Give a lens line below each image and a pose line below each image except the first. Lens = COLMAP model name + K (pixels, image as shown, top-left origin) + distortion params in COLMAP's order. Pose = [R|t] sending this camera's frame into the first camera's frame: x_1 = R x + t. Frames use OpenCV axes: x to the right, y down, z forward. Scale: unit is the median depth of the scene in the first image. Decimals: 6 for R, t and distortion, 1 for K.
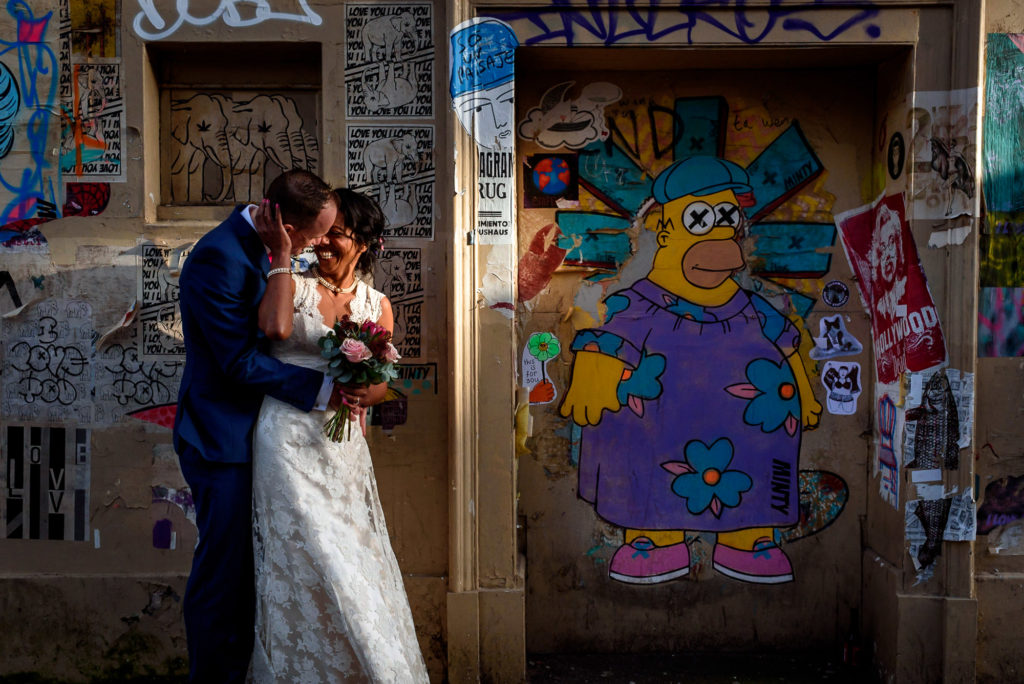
lens RADIAL K [[1034.0, 0, 512.8], [0, 1034.0, 341.1], [0, 0, 1]] dist [0.008679, 0.000000]
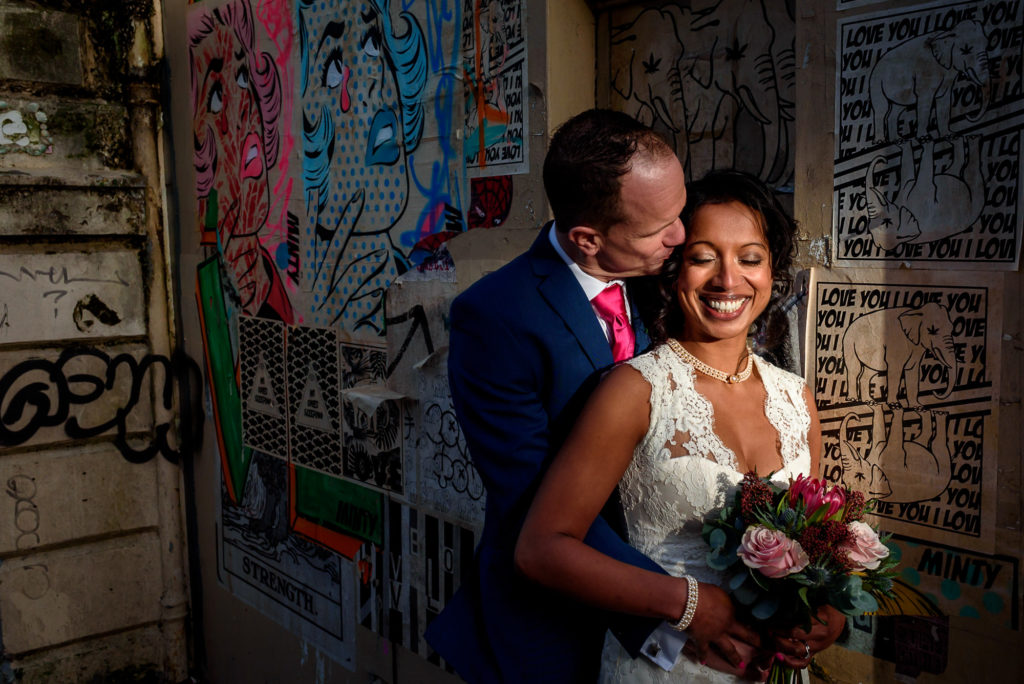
lens RADIAL K [[1034.0, 0, 512.5], [0, 1034.0, 342.7], [0, 0, 1]] dist [0.008679, 0.000000]
pose [[0.682043, 0.056878, -0.729096, 0.088468], [-0.005753, 0.997357, 0.072424, -0.095373], [0.731289, -0.045201, 0.680568, 0.556173]]
